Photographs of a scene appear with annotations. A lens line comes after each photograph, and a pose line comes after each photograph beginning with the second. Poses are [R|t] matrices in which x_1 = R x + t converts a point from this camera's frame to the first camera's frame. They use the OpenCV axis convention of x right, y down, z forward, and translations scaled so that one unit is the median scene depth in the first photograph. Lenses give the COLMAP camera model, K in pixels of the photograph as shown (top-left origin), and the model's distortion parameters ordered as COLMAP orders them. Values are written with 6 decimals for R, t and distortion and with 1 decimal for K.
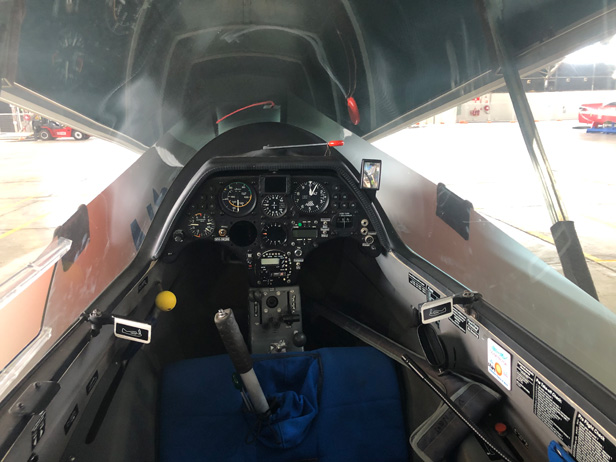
lens RADIAL K [[507.5, 0, 309.3], [0, 507.5, 214.5], [0, 0, 1]] dist [0.050655, -0.061174]
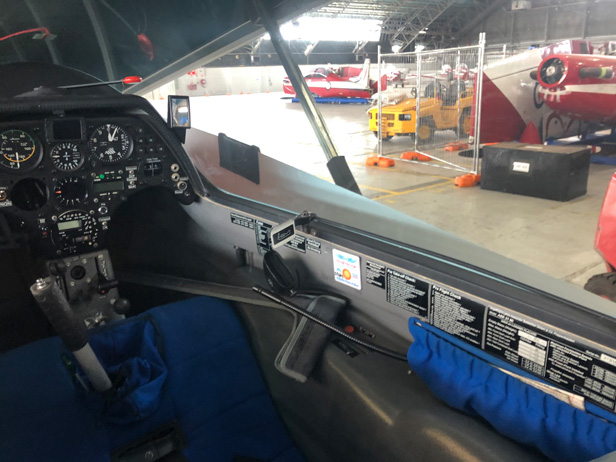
lens RADIAL K [[507.5, 0, 303.5], [0, 507.5, 214.9], [0, 0, 1]] dist [0.050655, -0.061174]
pose [[0.865040, -0.140980, 0.481489, -0.148456], [0.119853, 0.989989, 0.074541, 0.060439], [-0.487177, -0.006773, 0.873277, 0.074343]]
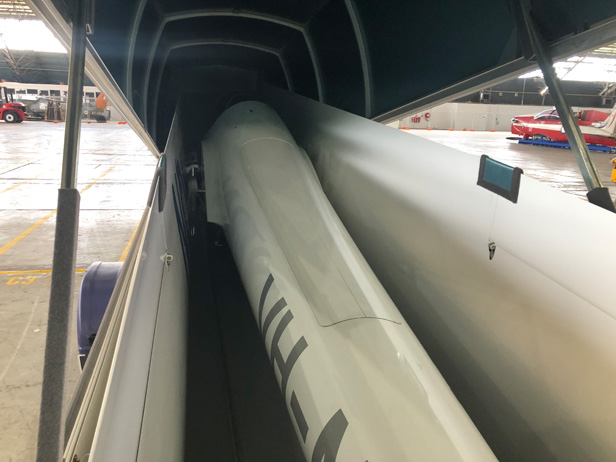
lens RADIAL K [[507.5, 0, 308.5], [0, 507.5, 229.6], [0, 0, 1]] dist [0.050655, -0.061174]
pose [[0.990786, 0.029892, 0.132098, -0.366907], [-0.033262, 0.999173, 0.023375, 0.121969], [-0.131290, -0.027553, 0.990961, -0.086495]]
